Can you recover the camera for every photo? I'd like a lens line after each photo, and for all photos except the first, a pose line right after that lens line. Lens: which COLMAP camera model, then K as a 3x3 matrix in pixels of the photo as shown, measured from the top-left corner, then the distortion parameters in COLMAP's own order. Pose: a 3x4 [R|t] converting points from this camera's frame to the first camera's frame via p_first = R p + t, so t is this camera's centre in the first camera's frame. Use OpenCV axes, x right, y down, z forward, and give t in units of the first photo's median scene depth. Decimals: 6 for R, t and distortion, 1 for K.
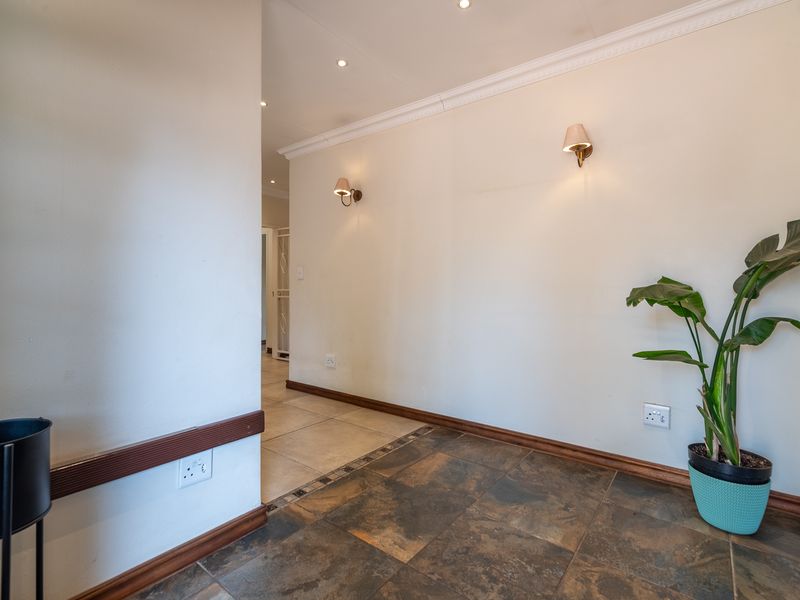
lens RADIAL K [[393.0, 0, 400.0], [0, 393.0, 300.0], [0, 0, 1]] dist [-0.001722, 0.000318]
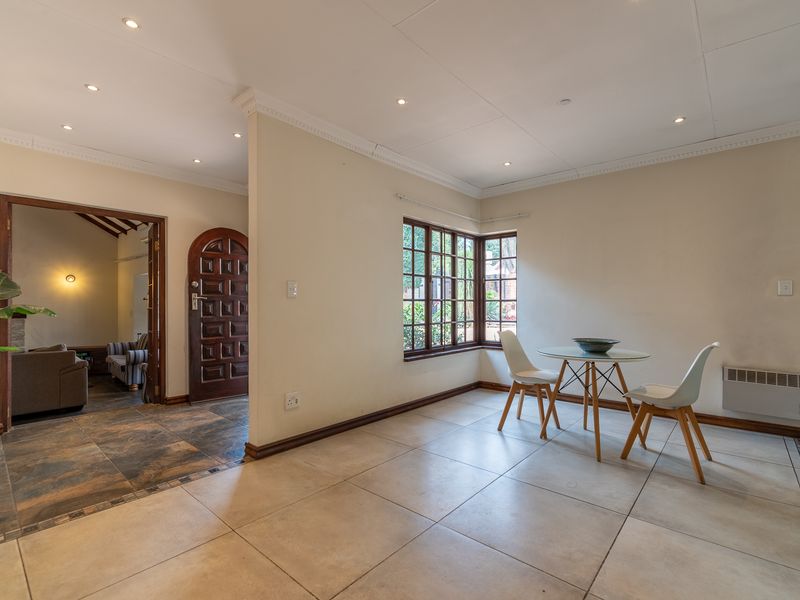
lens RADIAL K [[388.3, 0, 400.0], [0, 388.3, 300.0], [0, 0, 1]] dist [0.003525, 0.000322]
pose [[-0.997744, -0.000019, 0.067128, -0.939196], [0.001023, 0.999879, 0.015498, -0.074675], [-0.067120, 0.015532, -0.997624, 2.207399]]
